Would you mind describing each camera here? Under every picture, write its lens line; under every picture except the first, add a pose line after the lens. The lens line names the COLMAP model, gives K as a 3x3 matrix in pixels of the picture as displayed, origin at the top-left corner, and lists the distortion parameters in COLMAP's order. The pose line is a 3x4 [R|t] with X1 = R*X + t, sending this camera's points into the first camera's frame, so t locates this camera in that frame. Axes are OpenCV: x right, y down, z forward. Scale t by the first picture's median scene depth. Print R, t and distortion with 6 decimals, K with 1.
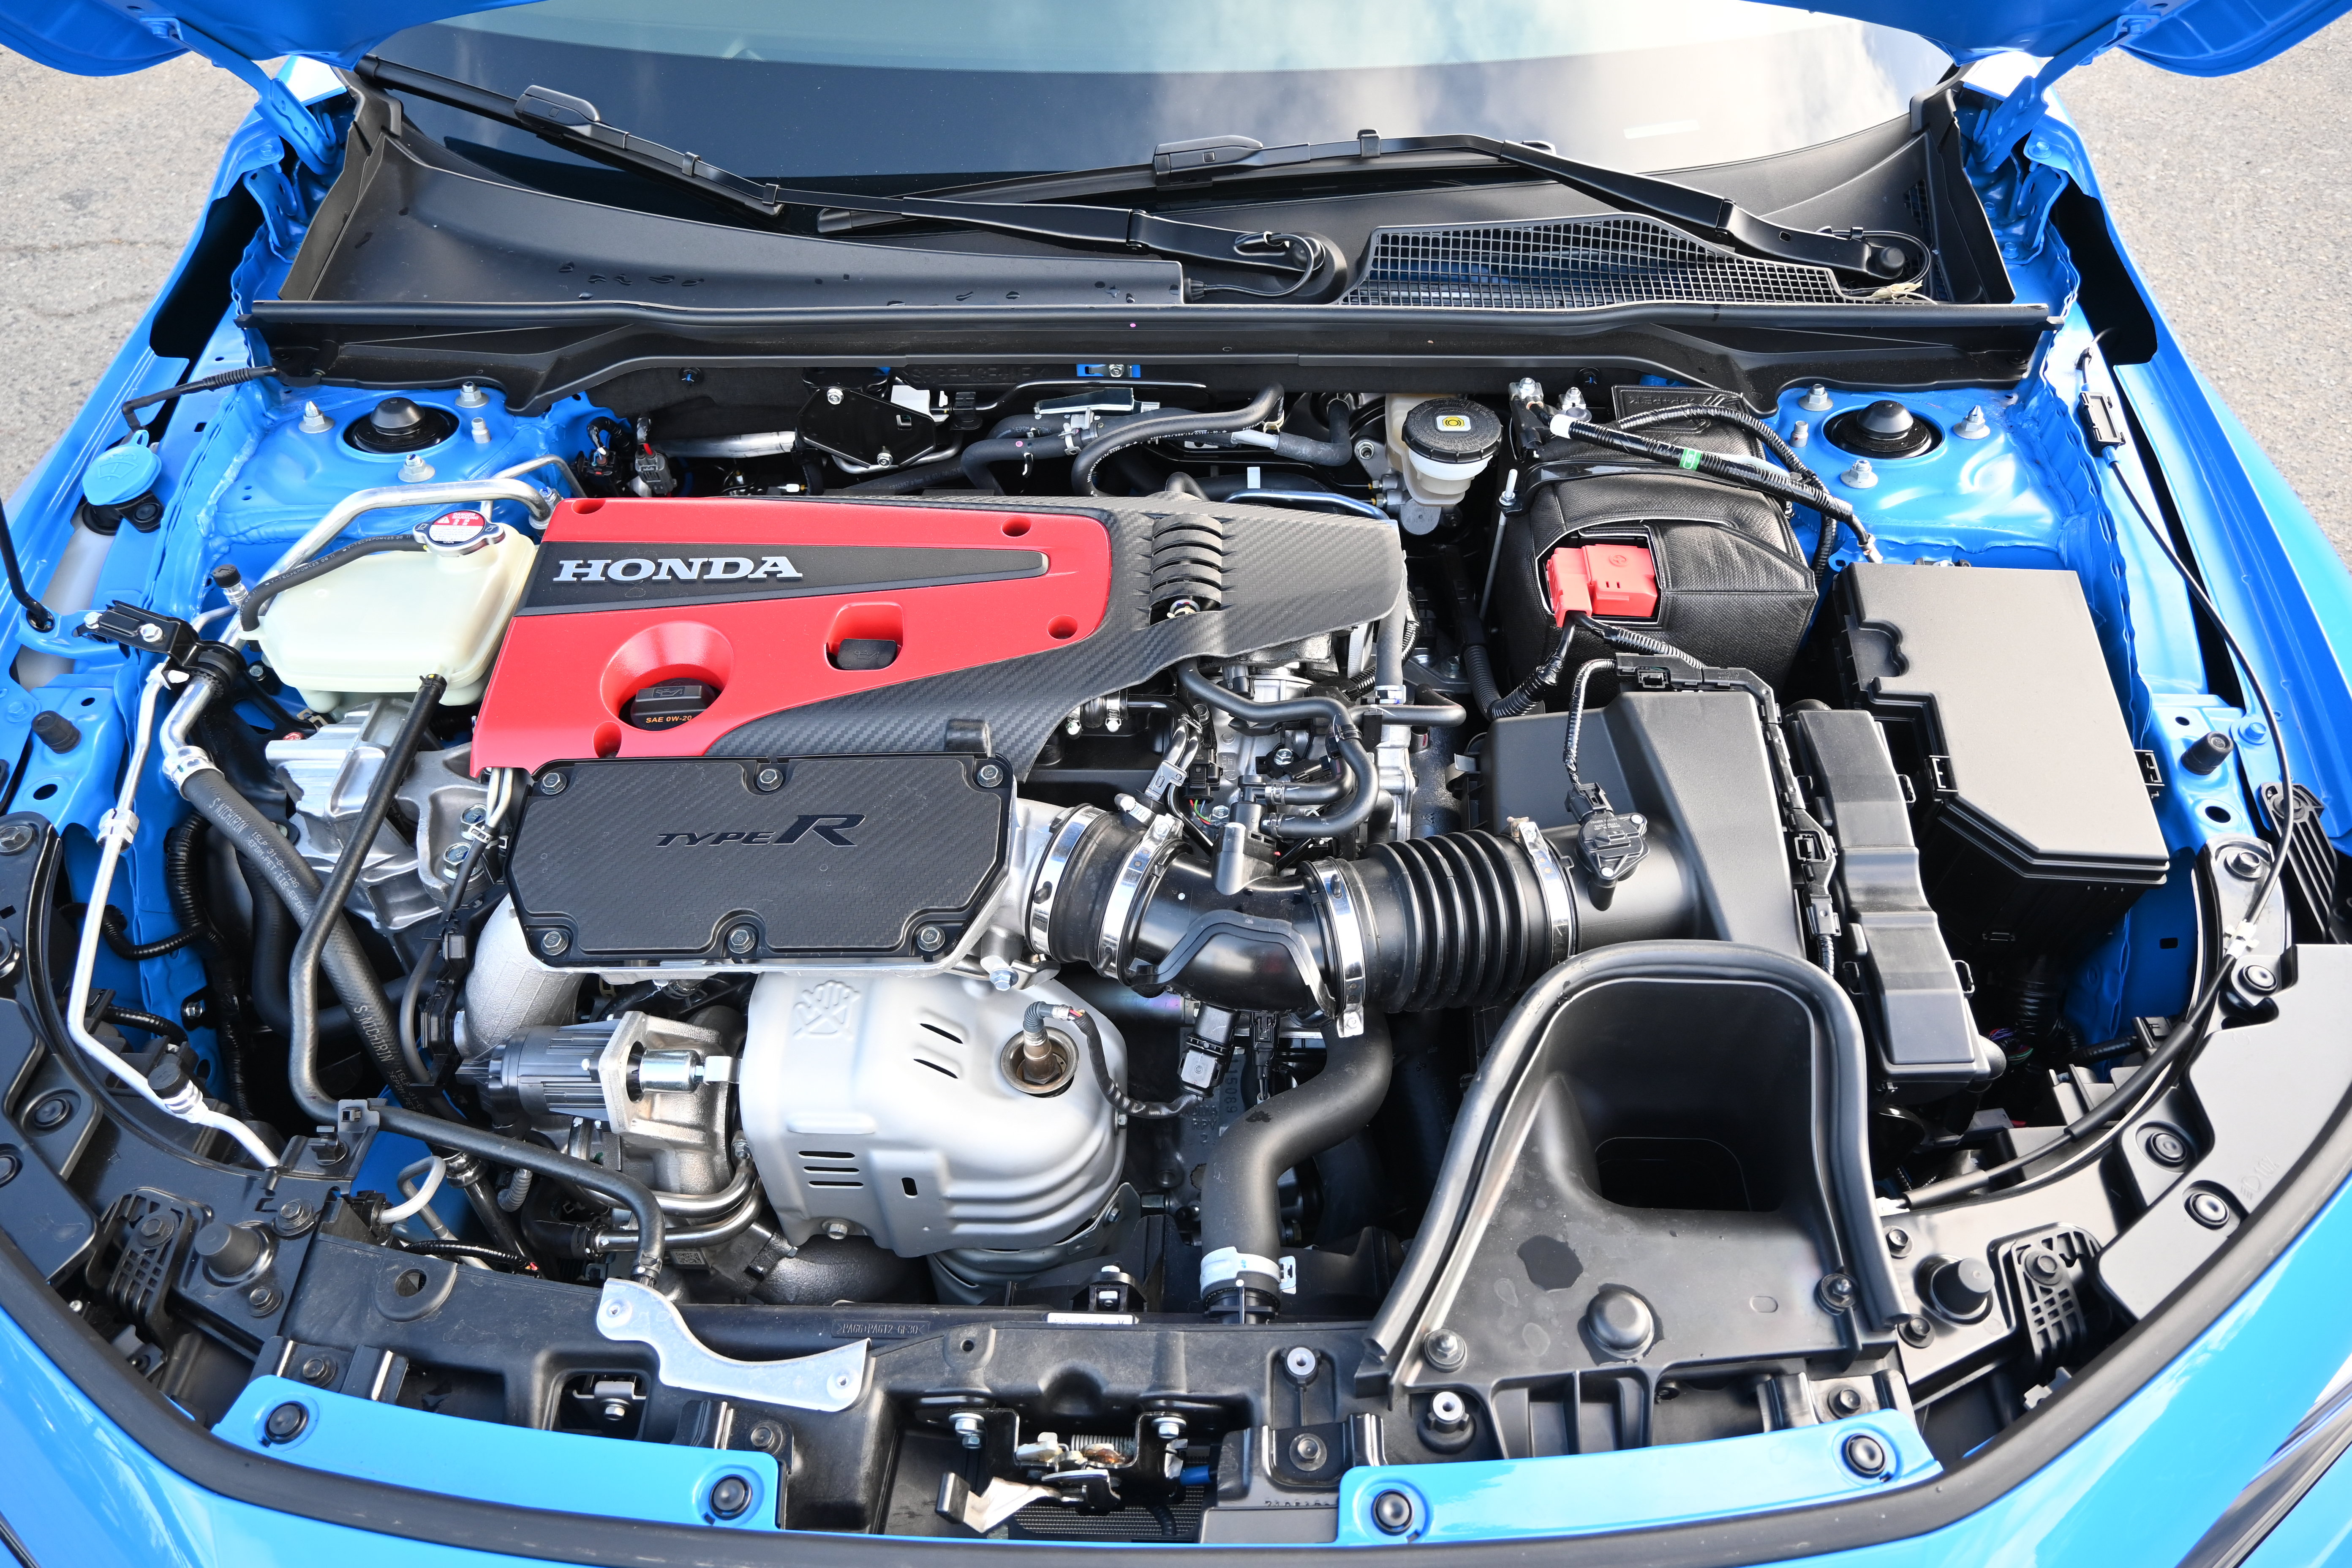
lens RADIAL K [[1615.5, 0, 1174.8], [0, 1615.5, 784.3], [0, 0, 1]] dist [-0.002213, -0.001190]
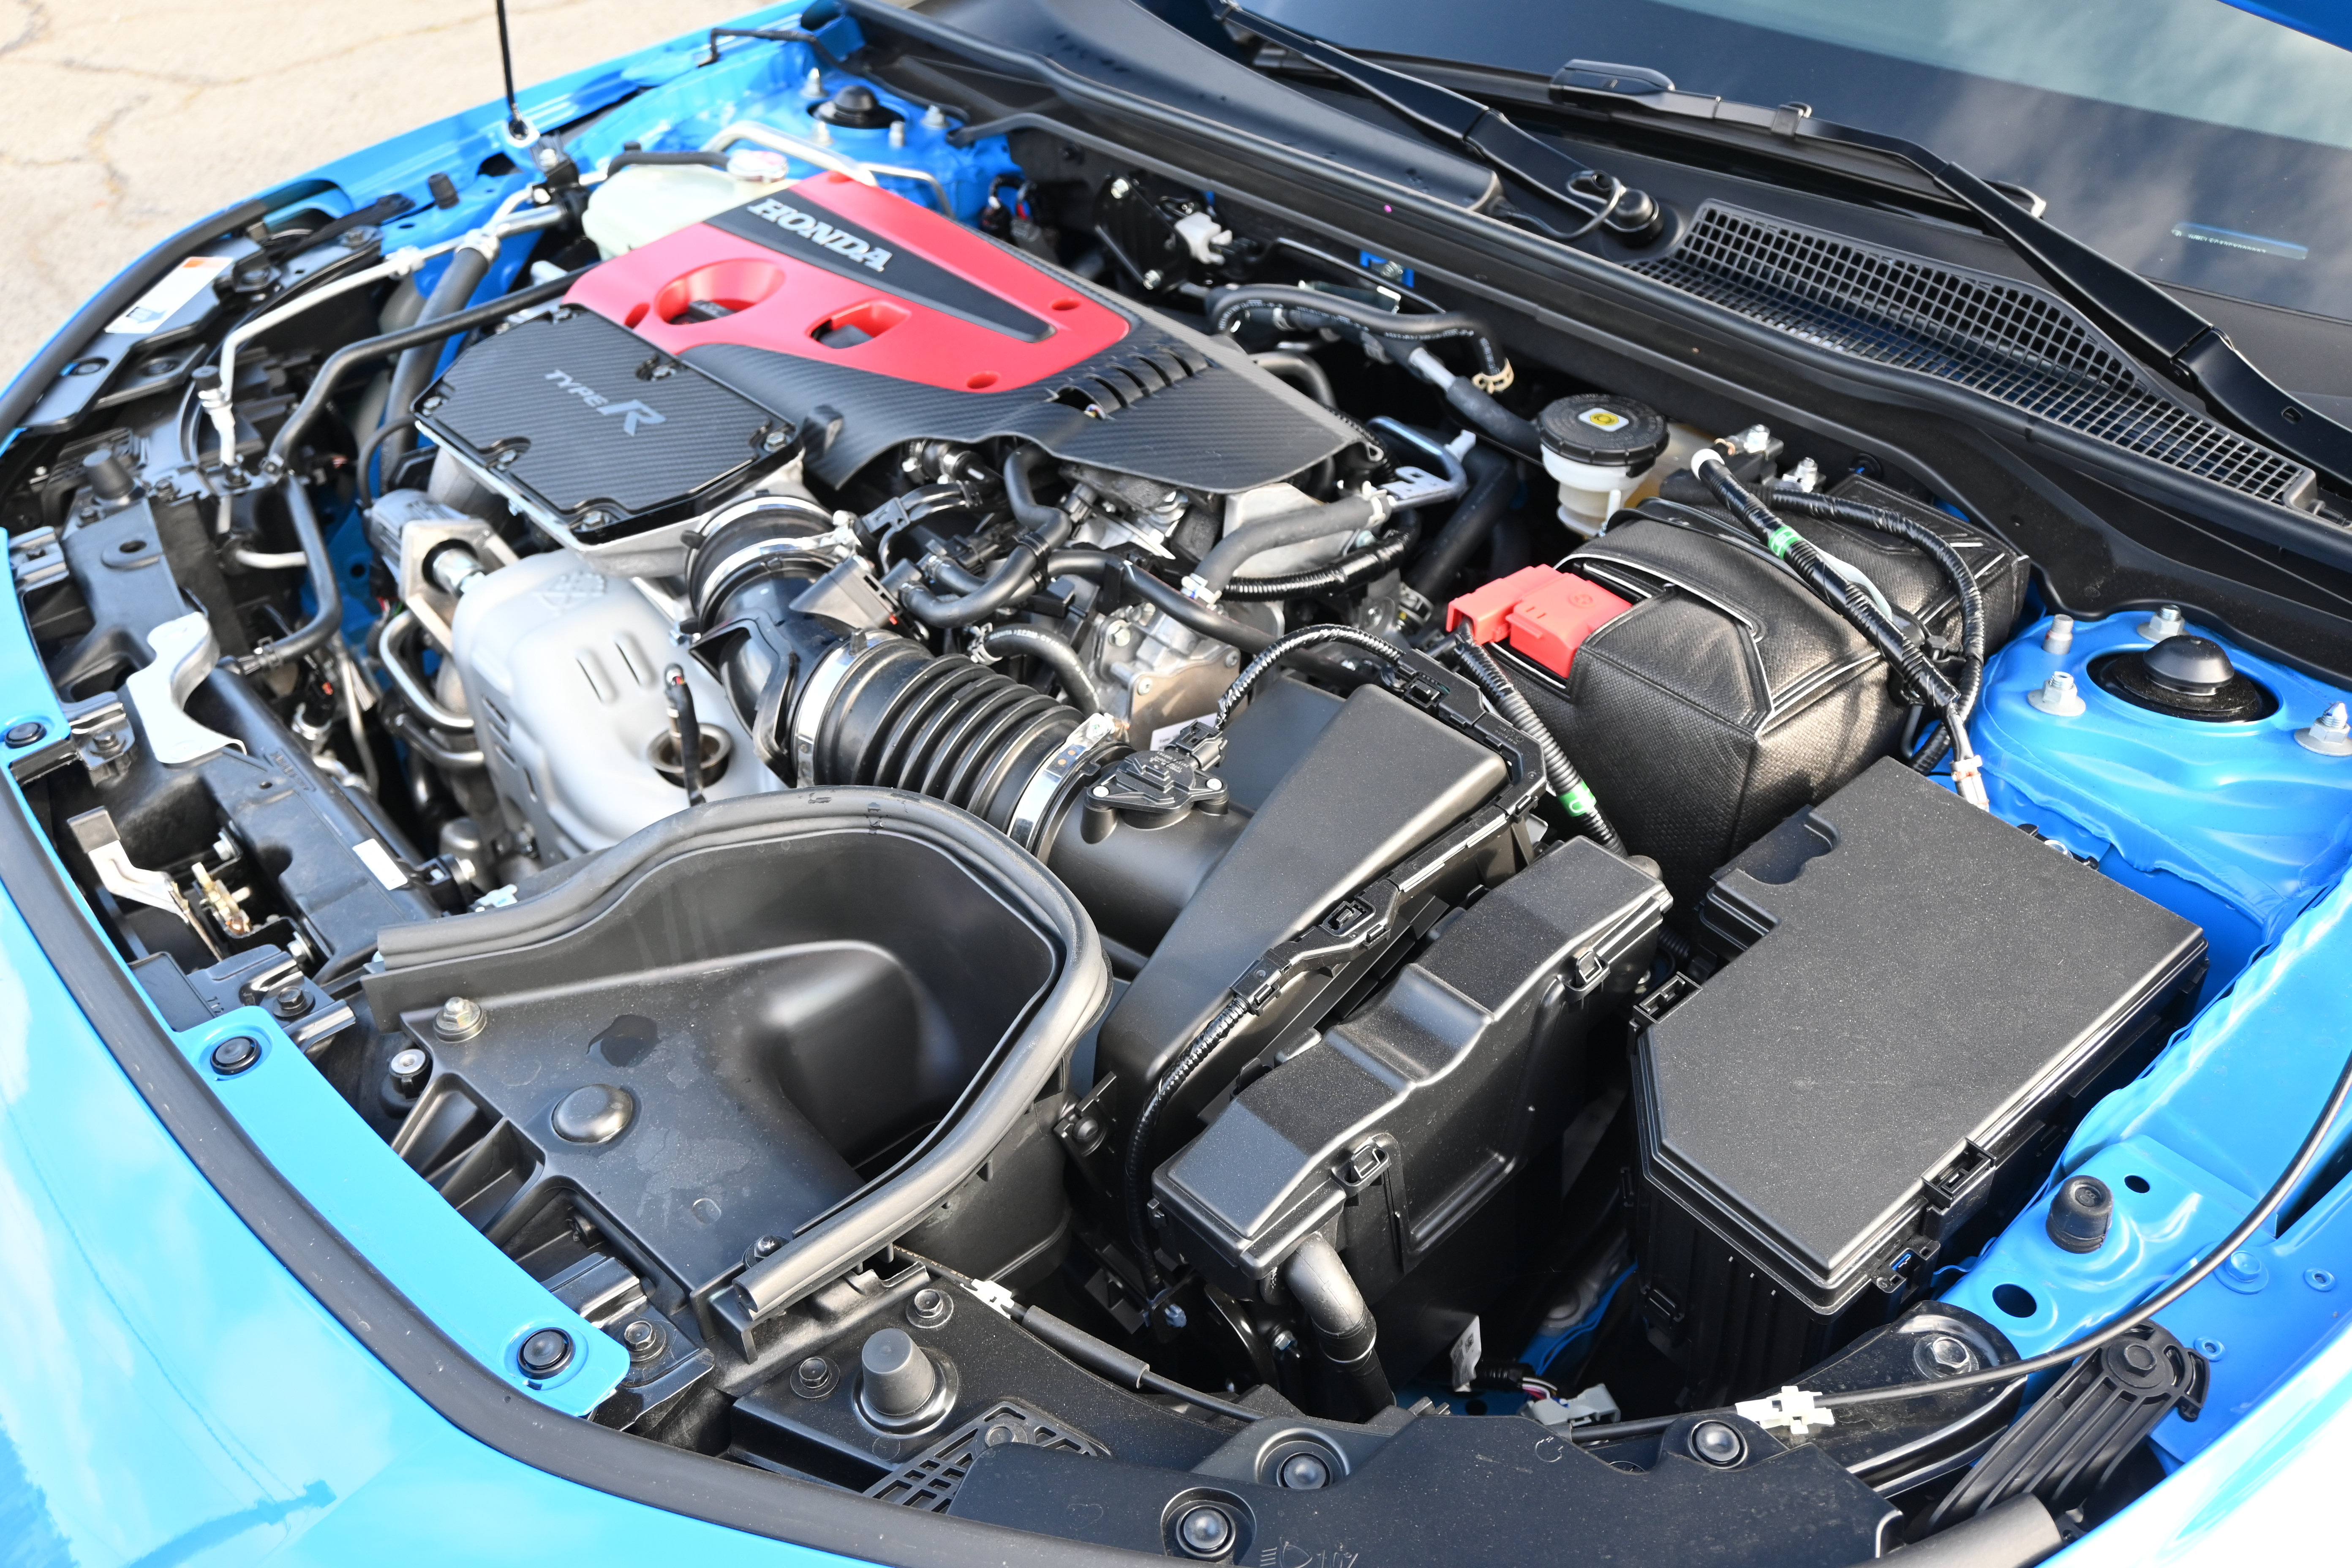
lens RADIAL K [[1895.9, 0, 1180.6], [0, 1895.9, 780.7], [0, 0, 1]] dist [-0.005718, 0.006322]
pose [[0.679453, 0.451458, -0.578385, 0.621141], [-0.535632, 0.843936, 0.029504, 0.001860], [0.501439, 0.289755, 0.815230, 0.212130]]
